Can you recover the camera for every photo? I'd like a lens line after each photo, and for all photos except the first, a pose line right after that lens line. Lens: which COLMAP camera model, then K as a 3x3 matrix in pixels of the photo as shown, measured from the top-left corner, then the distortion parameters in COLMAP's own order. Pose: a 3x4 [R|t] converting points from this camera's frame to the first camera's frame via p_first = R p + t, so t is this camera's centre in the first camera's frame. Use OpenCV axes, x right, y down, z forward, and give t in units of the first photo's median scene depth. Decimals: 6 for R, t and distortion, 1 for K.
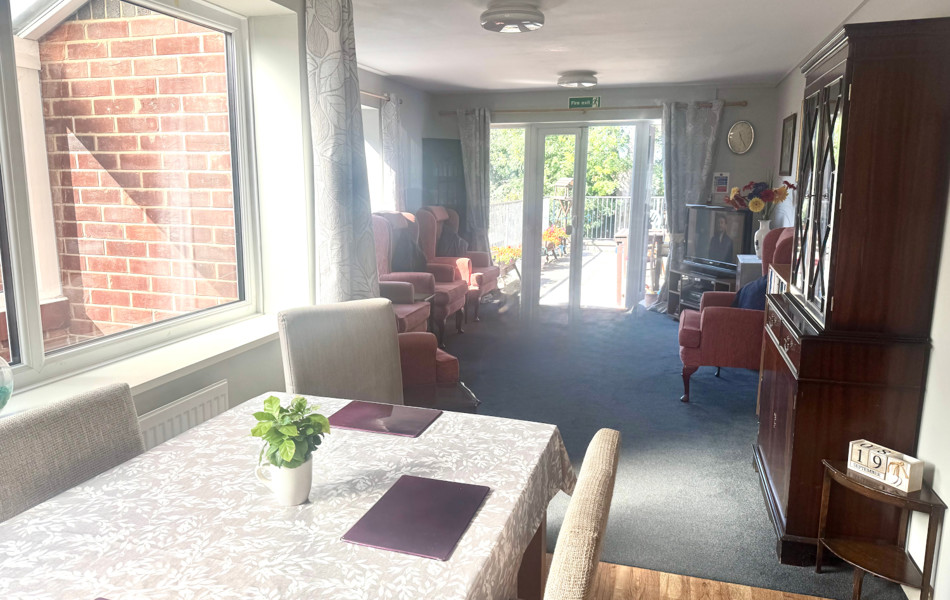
lens RADIAL K [[658.6, 0, 484.5], [0, 658.6, 329.0], [0, 0, 1]] dist [-0.012449, -0.007374]
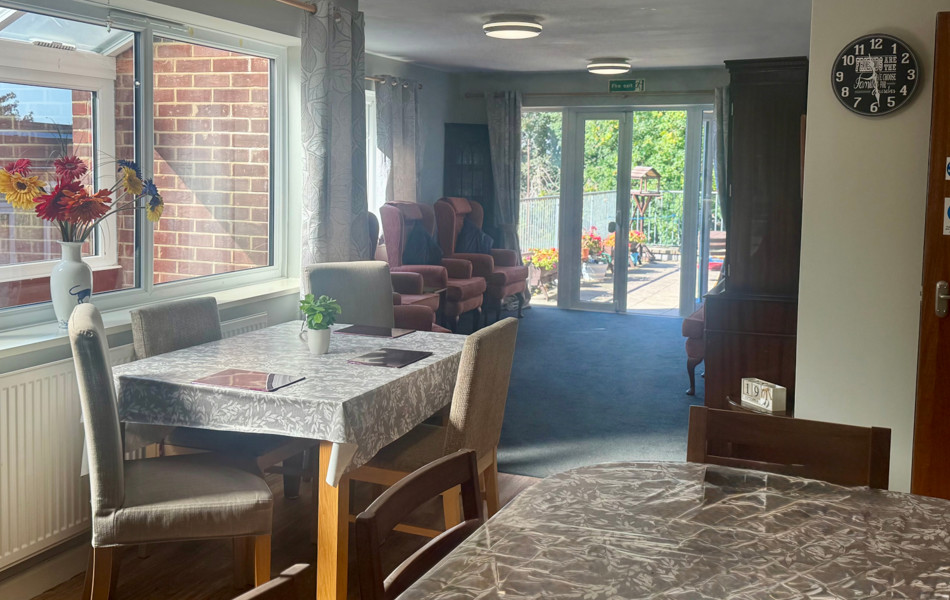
lens RADIAL K [[1008.8, 0, 475.0], [0, 1008.8, 299.7], [0, 0, 1]] dist [-0.014237, 0.000000]
pose [[0.995723, 0.020504, -0.090087, 0.178535], [-0.028588, 0.995587, -0.089379, 0.171469], [0.087857, 0.091572, 0.991915, -0.810269]]
